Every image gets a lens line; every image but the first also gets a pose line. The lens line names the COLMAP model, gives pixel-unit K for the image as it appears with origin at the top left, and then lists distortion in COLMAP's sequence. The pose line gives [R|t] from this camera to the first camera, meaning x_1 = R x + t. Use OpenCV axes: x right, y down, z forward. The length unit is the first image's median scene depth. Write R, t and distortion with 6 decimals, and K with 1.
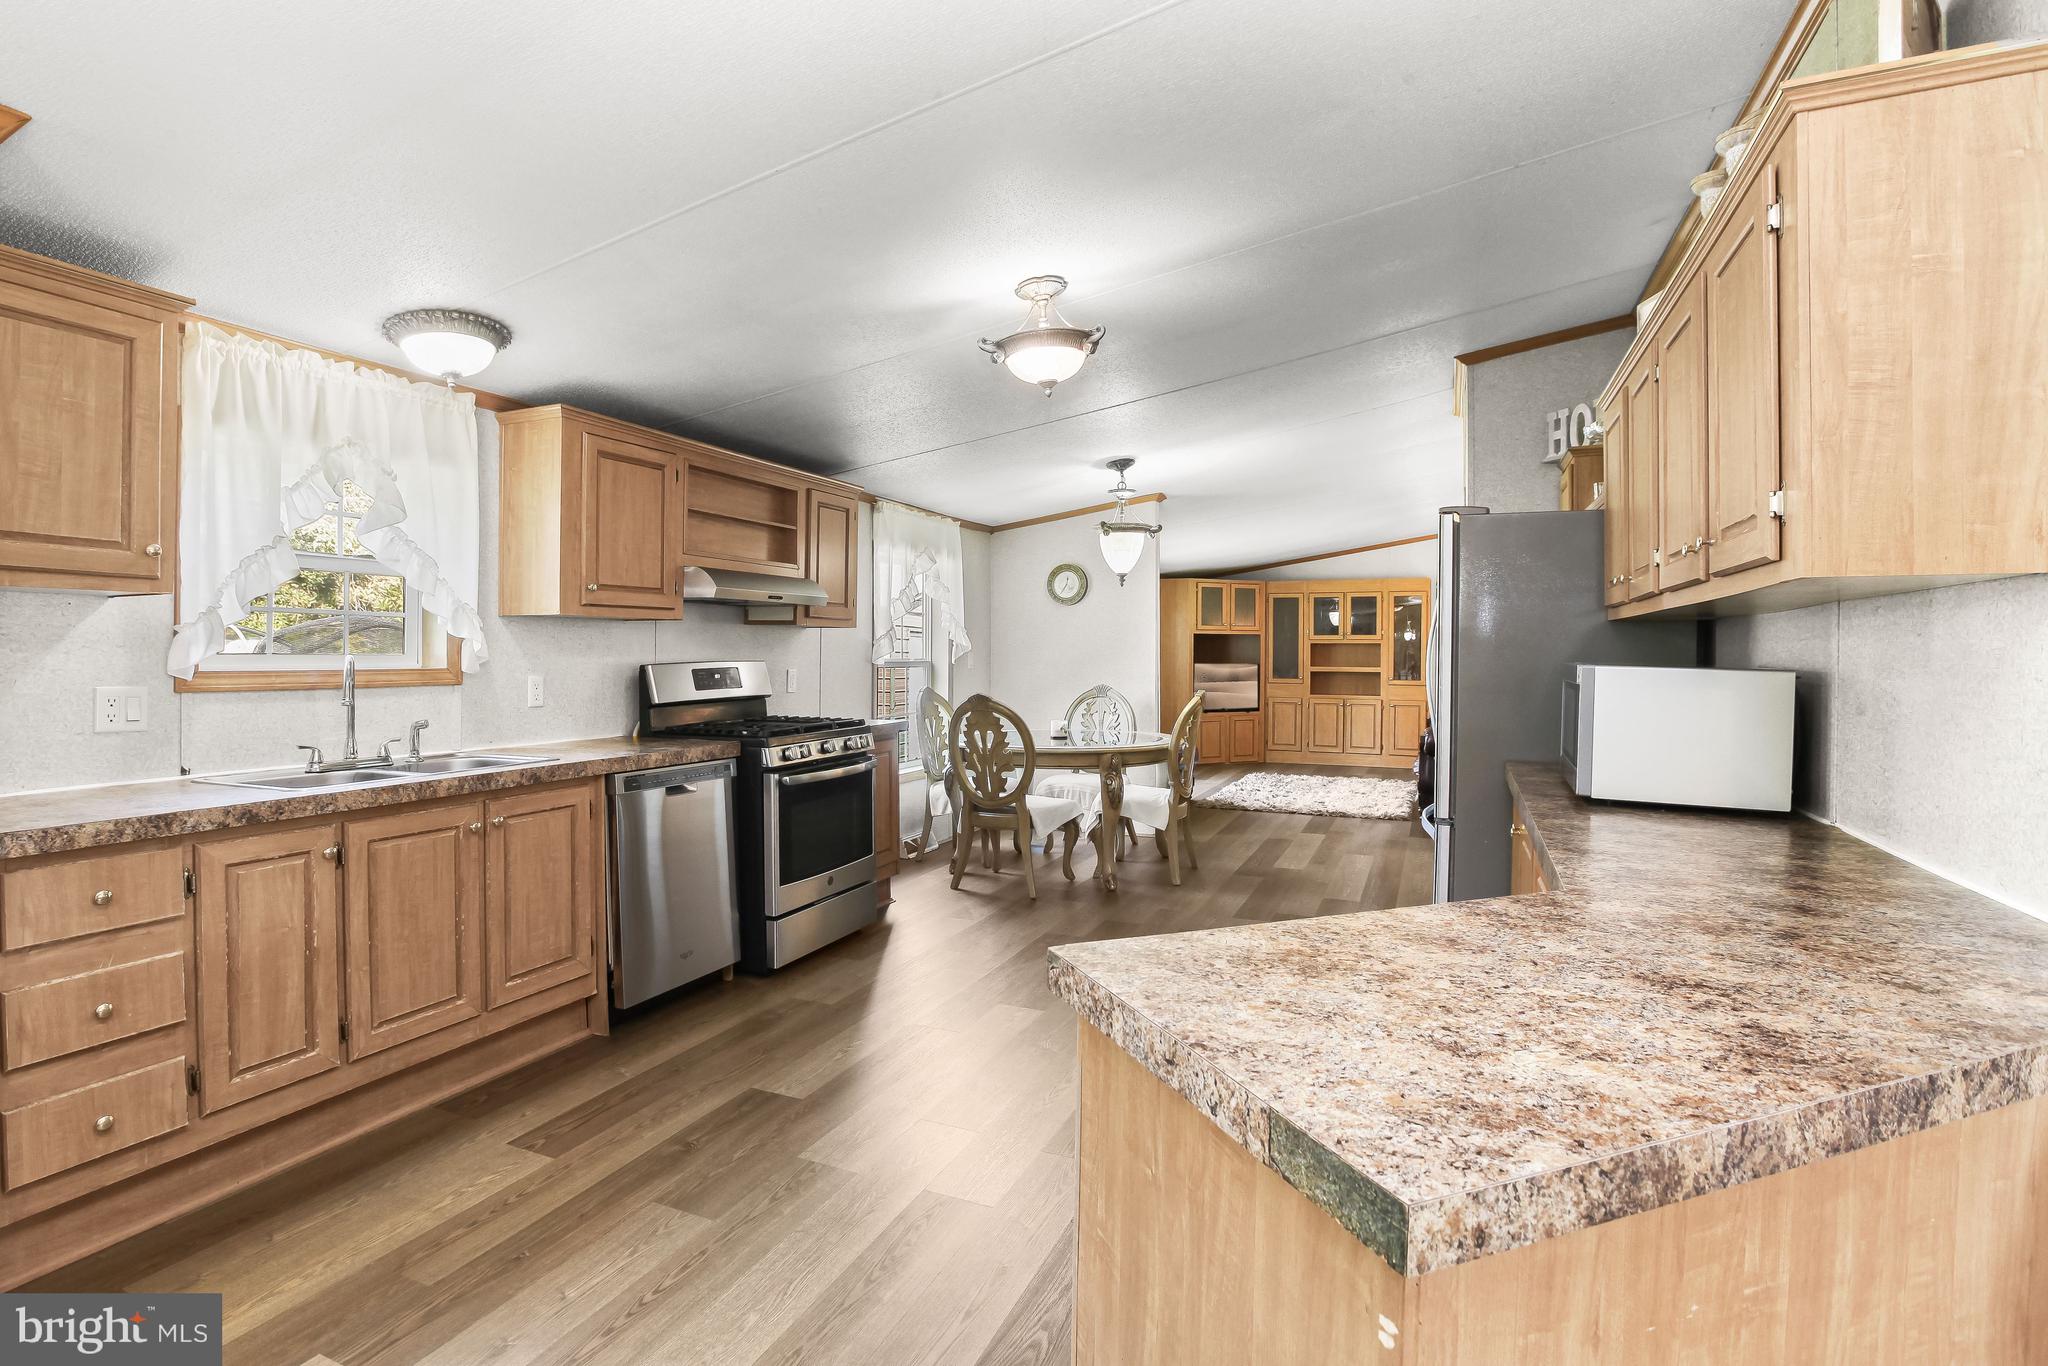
lens RADIAL K [[994.8, 0, 1009.1], [0, 994.8, 657.9], [0, 0, 1]] dist [-0.061920, 0.023958]
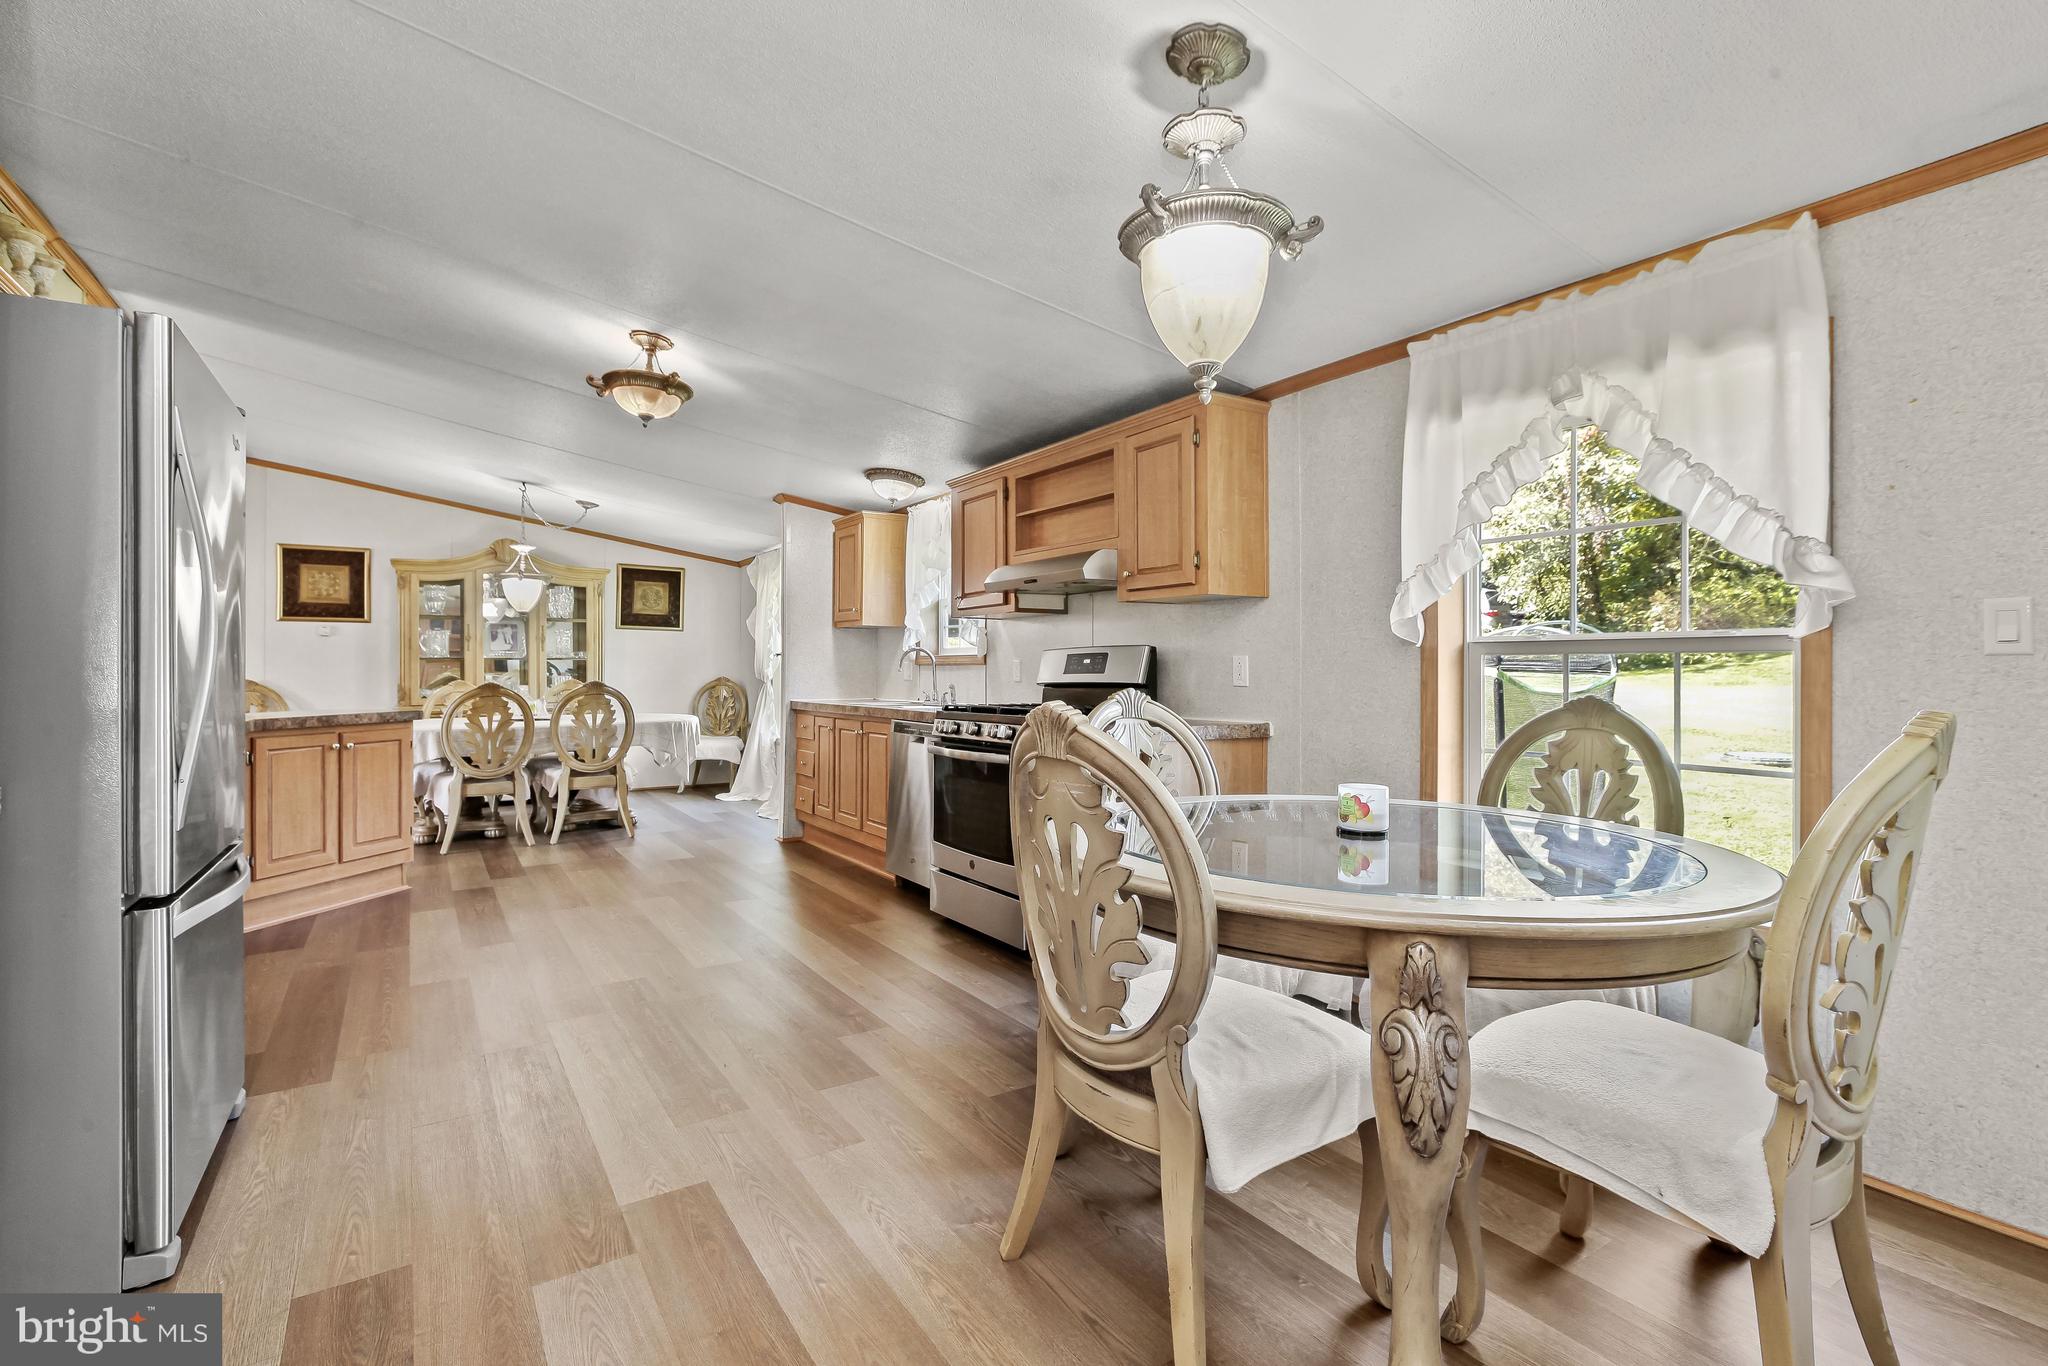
lens RADIAL K [[940.5, 0, 1013.9], [0, 940.5, 658.1], [0, 0, 1]] dist [0.002537, 0.000477]
pose [[-0.551593, -0.014016, -0.833996, 0.825751], [-0.006983, 0.999901, -0.012186, 0.041074], [0.834084, -0.000898, -0.551636, 2.191282]]
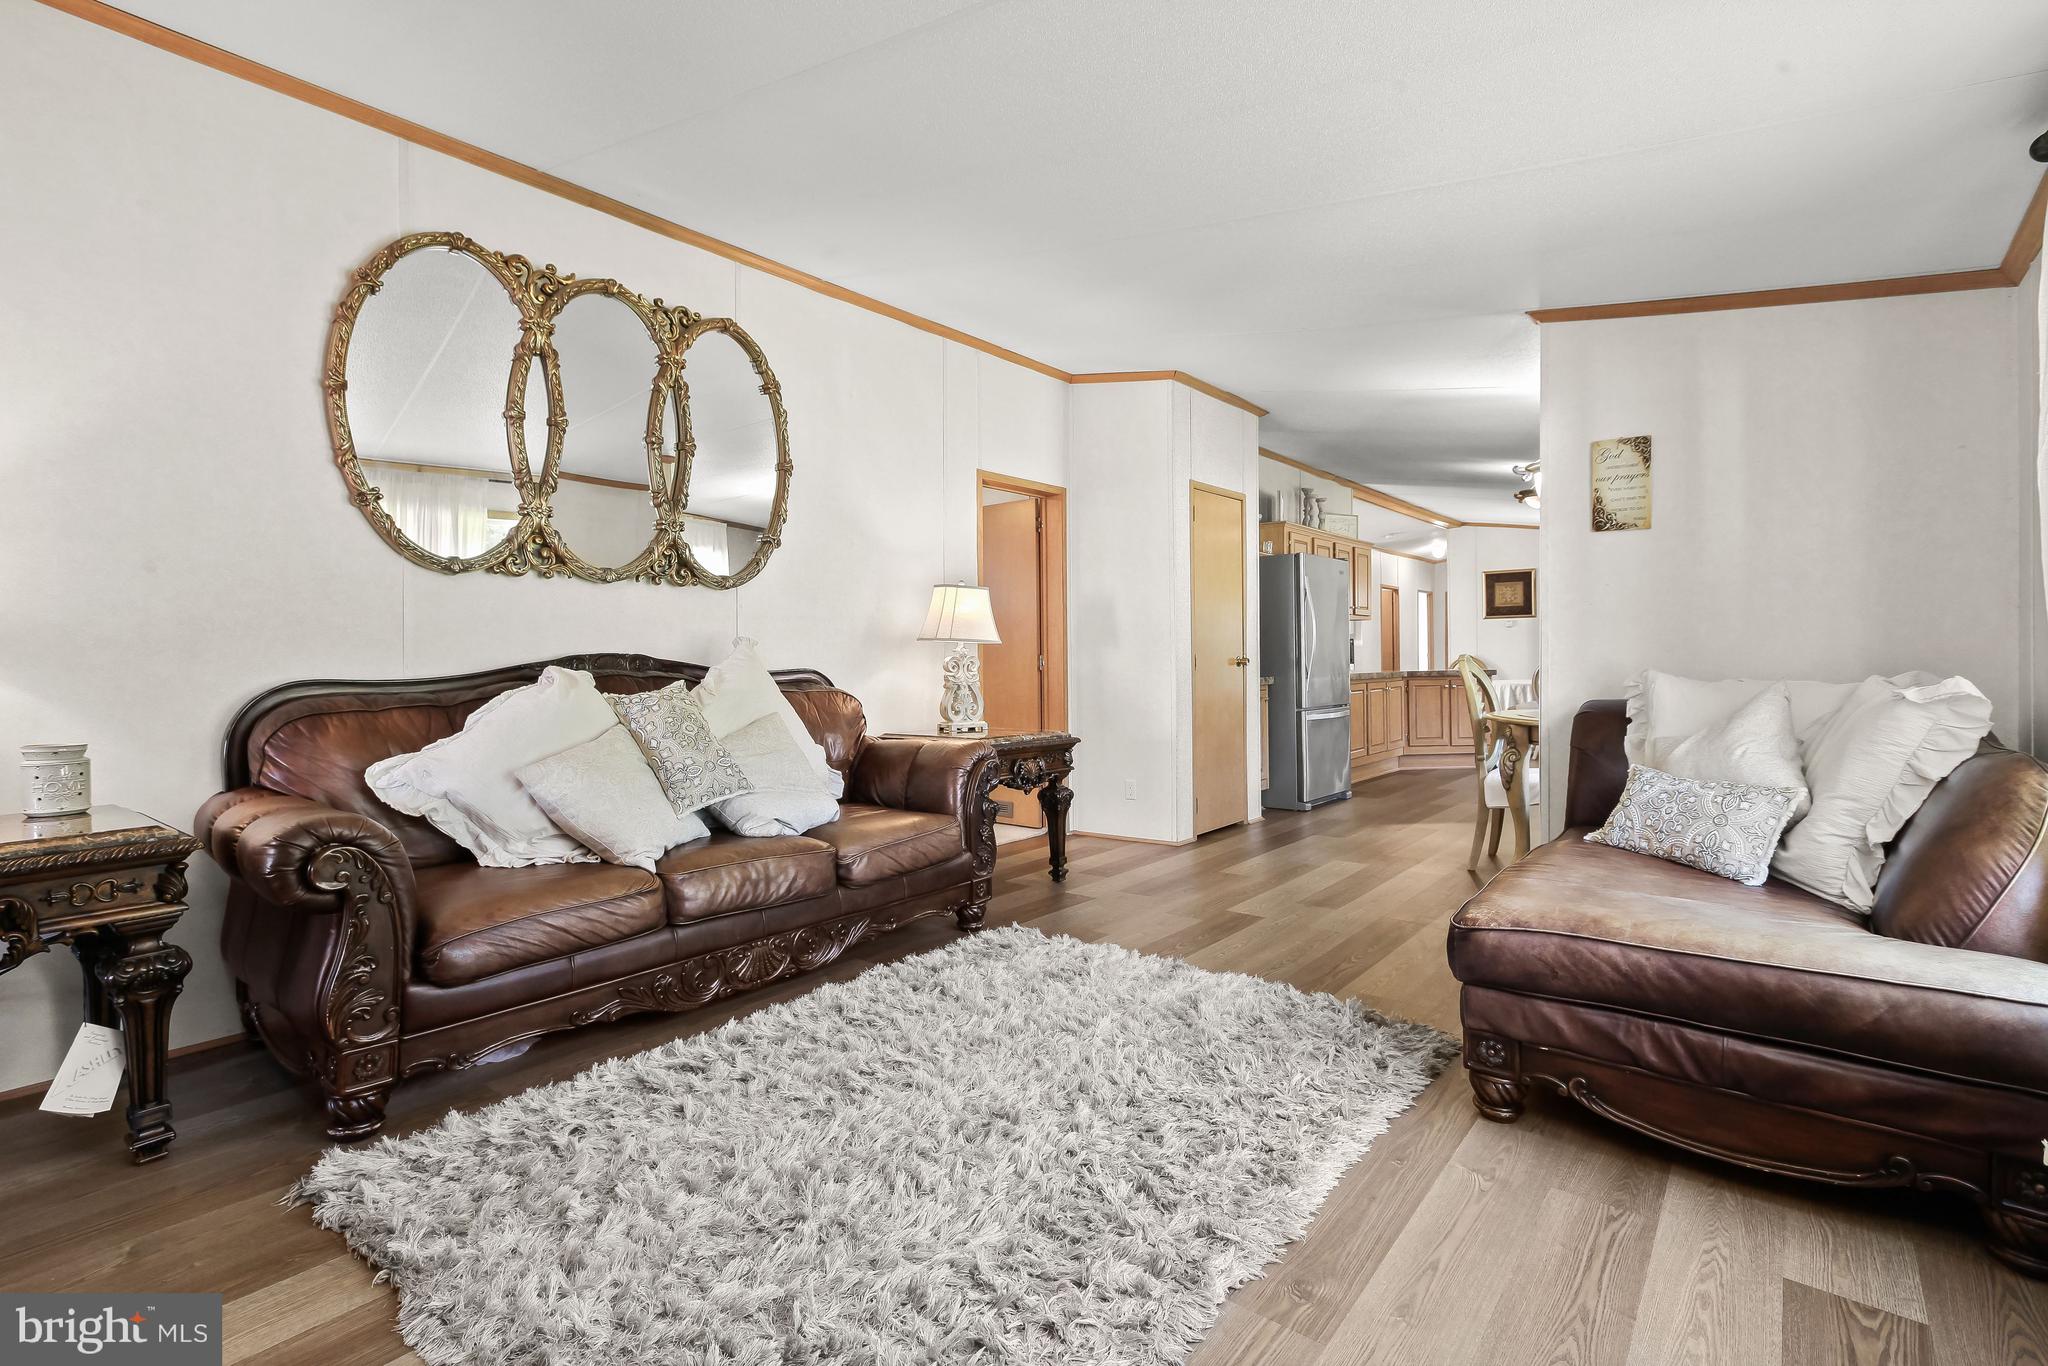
lens RADIAL K [[957.2, 0, 1029.5], [0, 957.2, 653.6], [0, 0, 1]] dist [0.000701, 0.000474]
pose [[-0.967619, 0.005380, 0.252359, 0.680559], [0.006550, 0.999971, 0.003794, 0.046585], [-0.252331, 0.005324, -0.967626, 3.707903]]
